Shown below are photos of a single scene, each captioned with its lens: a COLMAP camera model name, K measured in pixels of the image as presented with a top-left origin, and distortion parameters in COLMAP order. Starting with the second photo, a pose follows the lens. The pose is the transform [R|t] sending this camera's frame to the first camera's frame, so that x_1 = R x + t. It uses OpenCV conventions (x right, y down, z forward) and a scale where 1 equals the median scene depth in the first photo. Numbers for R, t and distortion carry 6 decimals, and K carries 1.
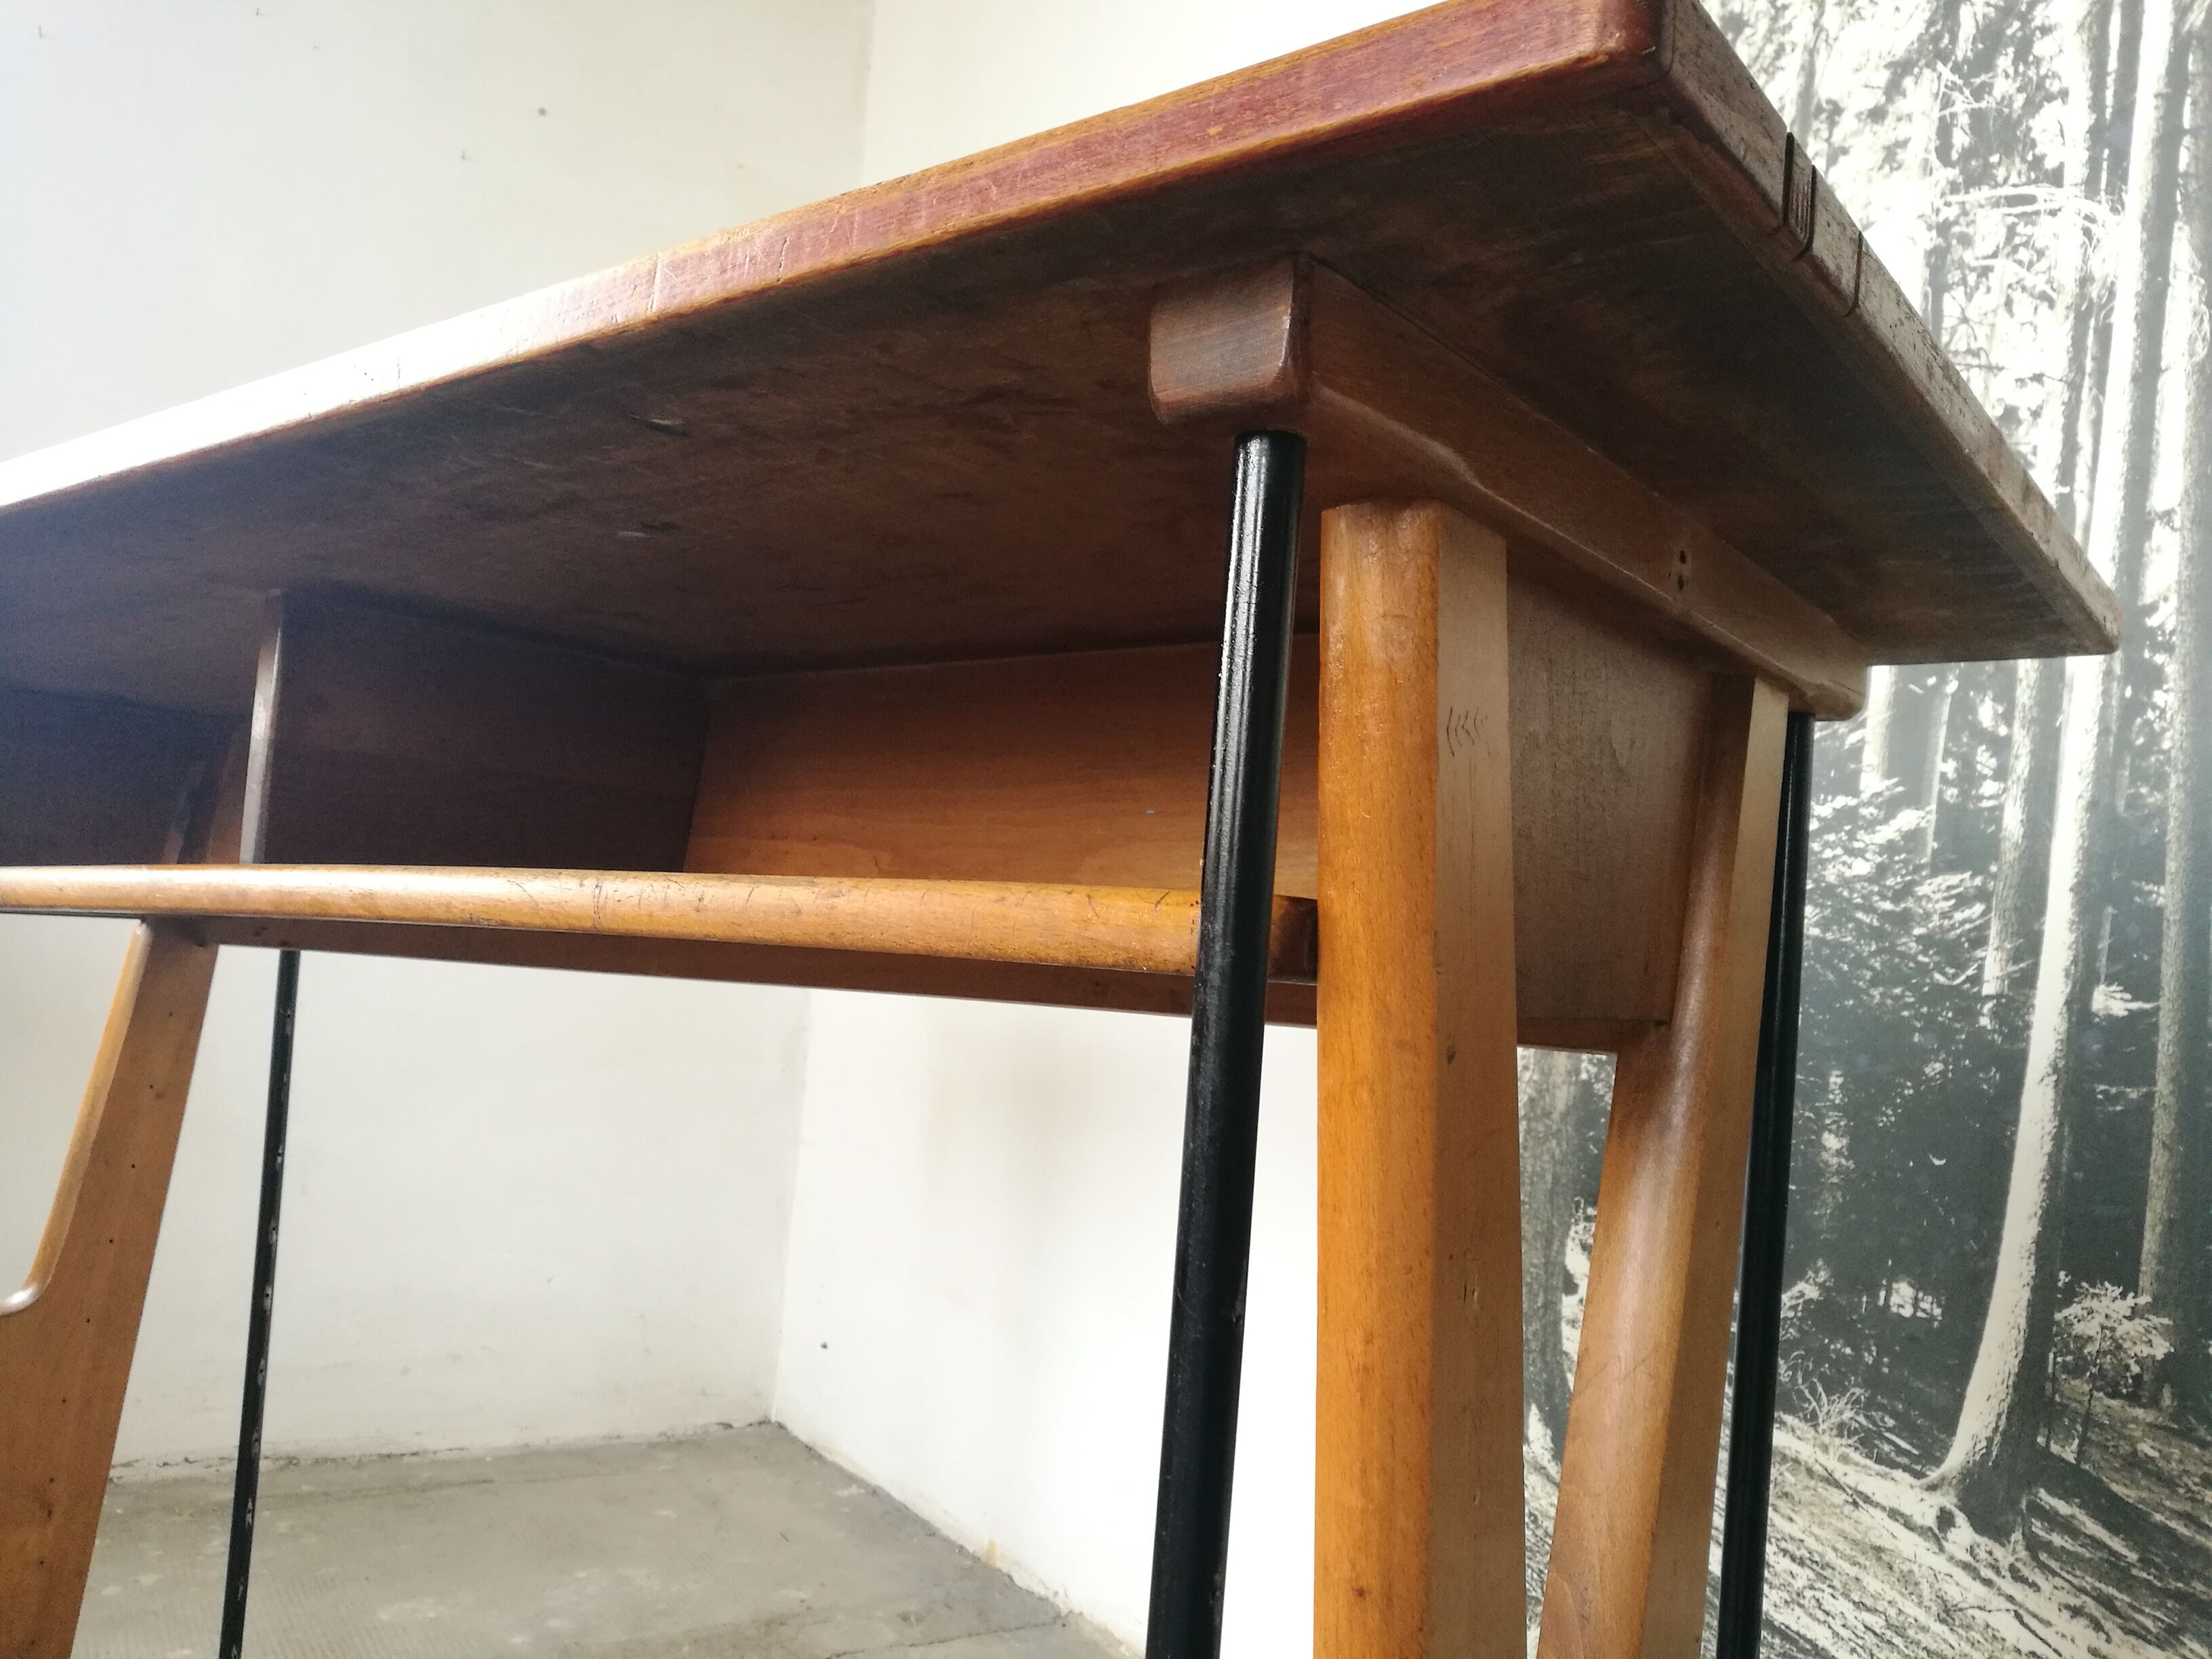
lens RADIAL K [[1761.8, 0, 1119.5], [0, 1761.8, 833.6], [0, 0, 1]] dist [-0.035767, 0.056966]
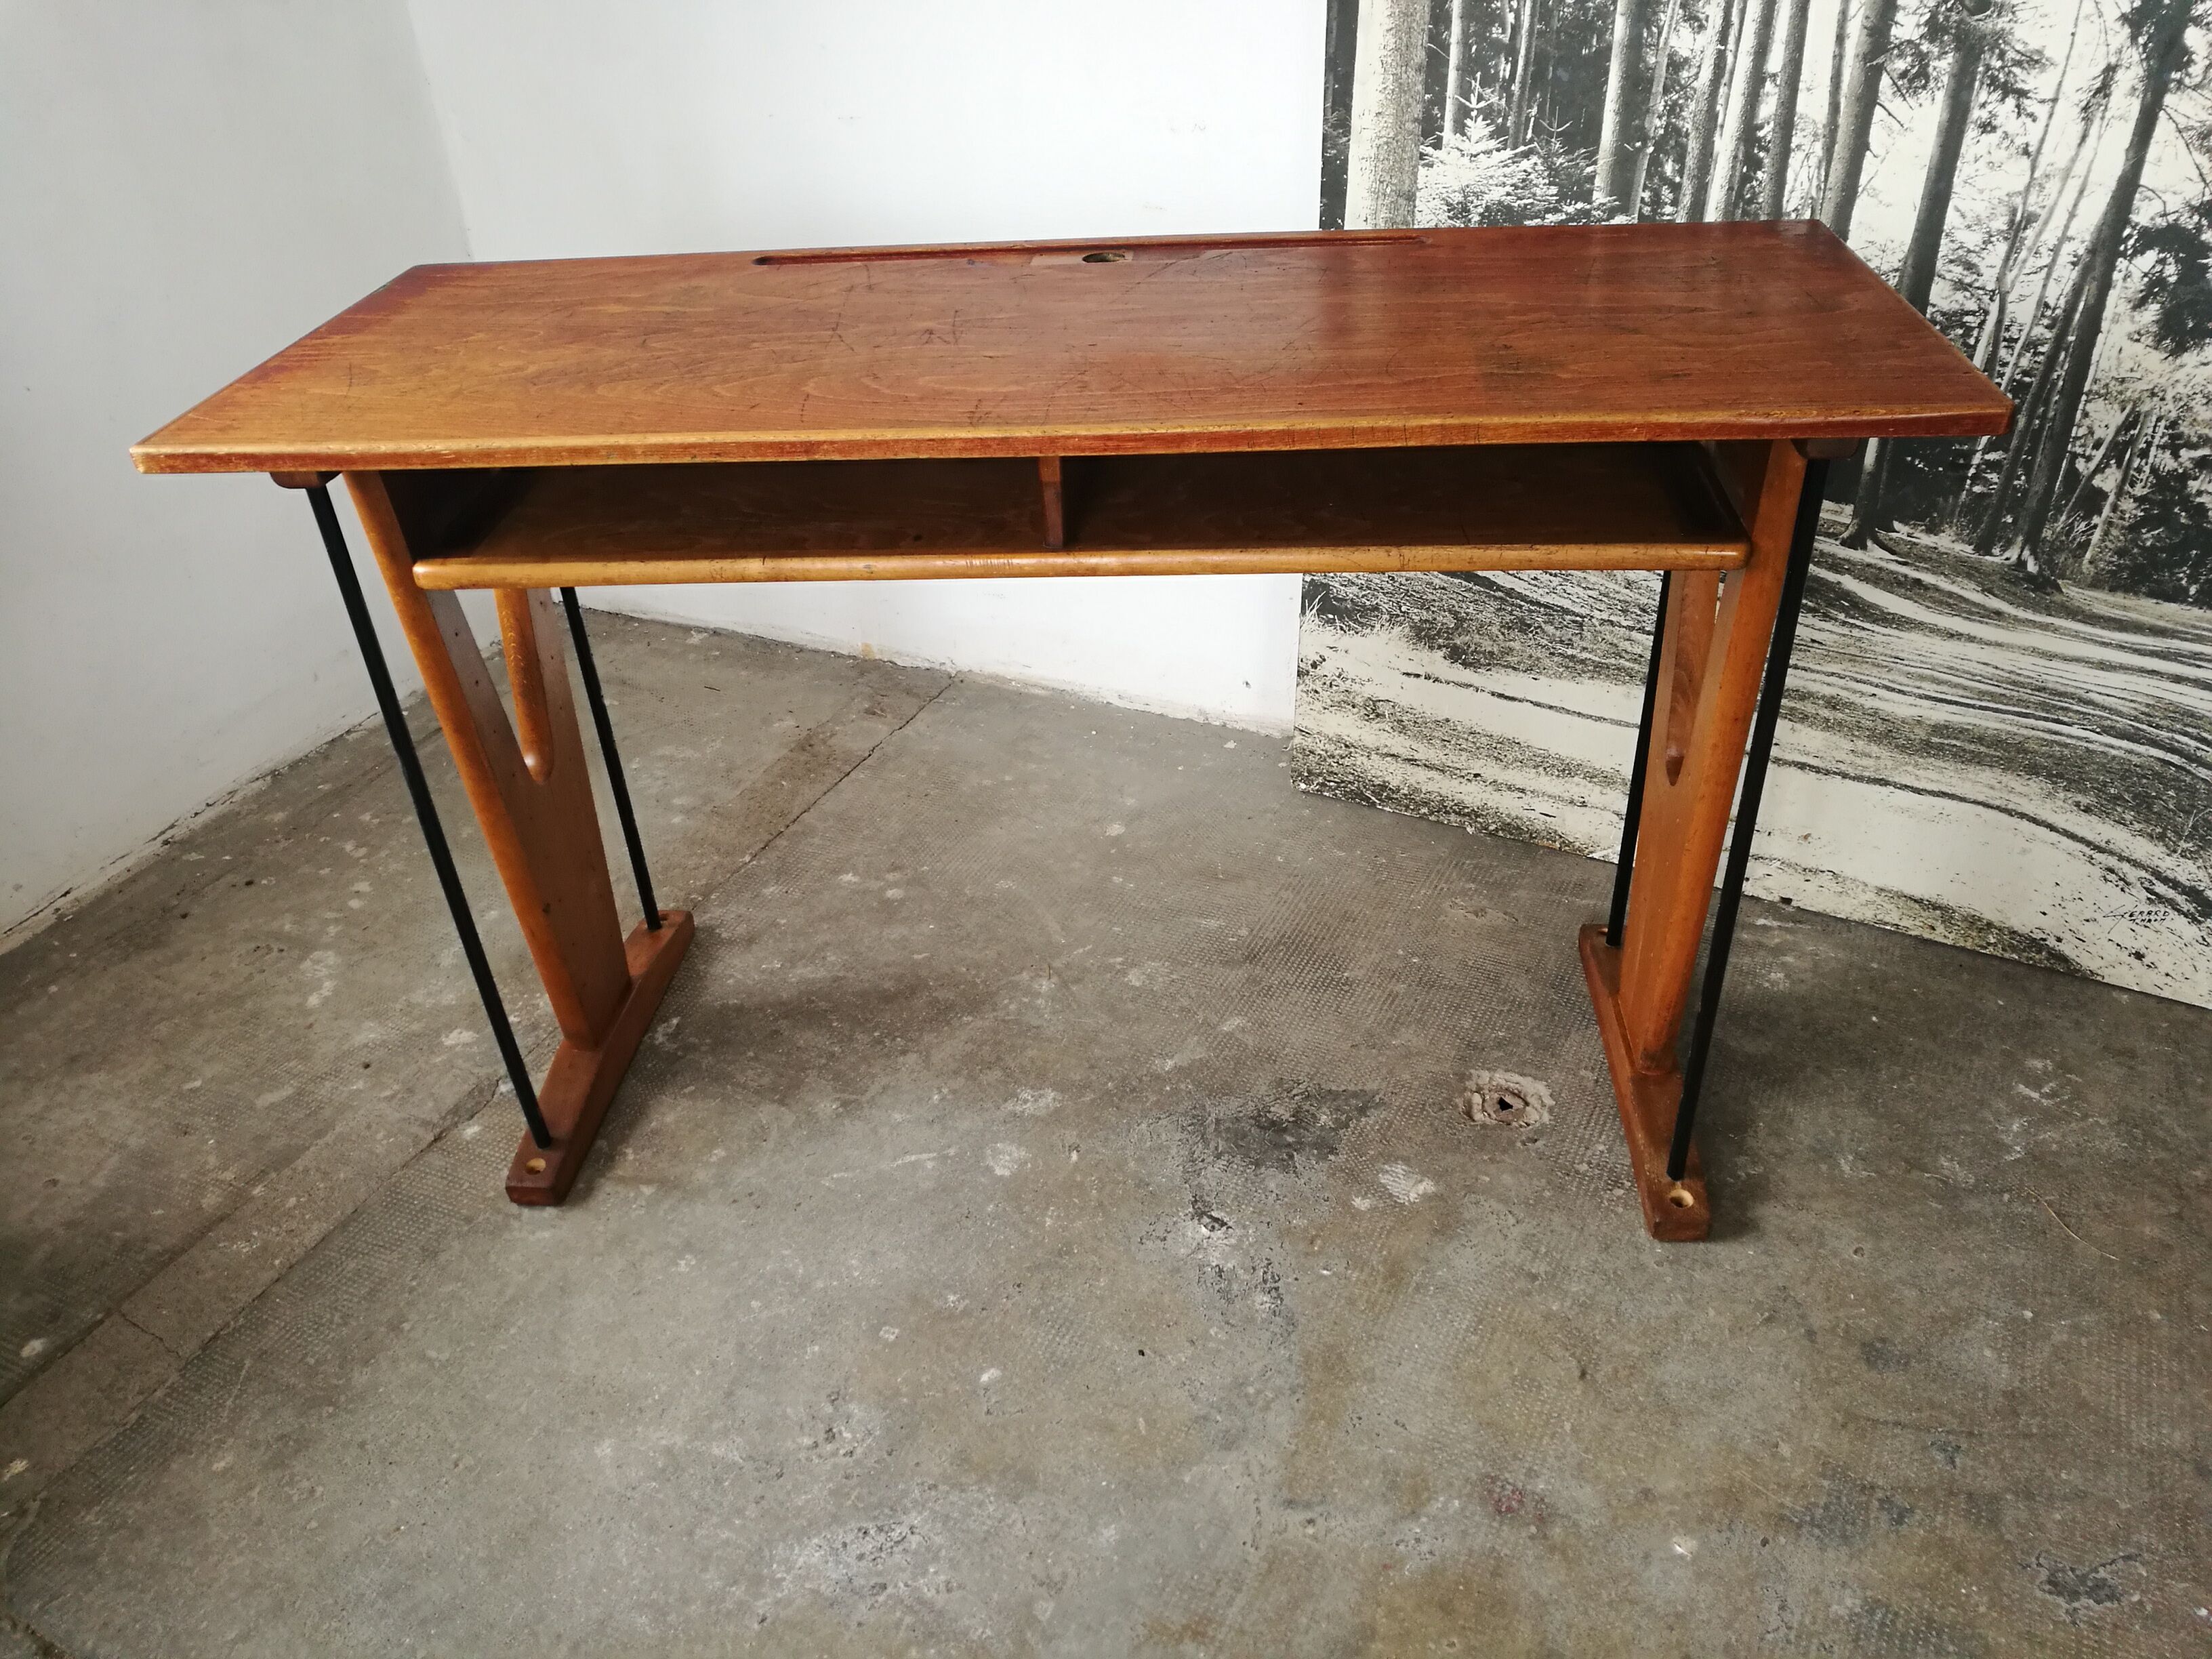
lens RADIAL K [[1761.8, 0, 1102.3], [0, 1761.8, 862.2], [0, 0, 1]] dist [-0.035767, 0.056966]
pose [[0.839762, -0.385023, 0.382827, -1.060977], [0.065893, 0.772140, 0.632027, -0.731507], [-0.538941, -0.505526, 0.673785, -0.362995]]
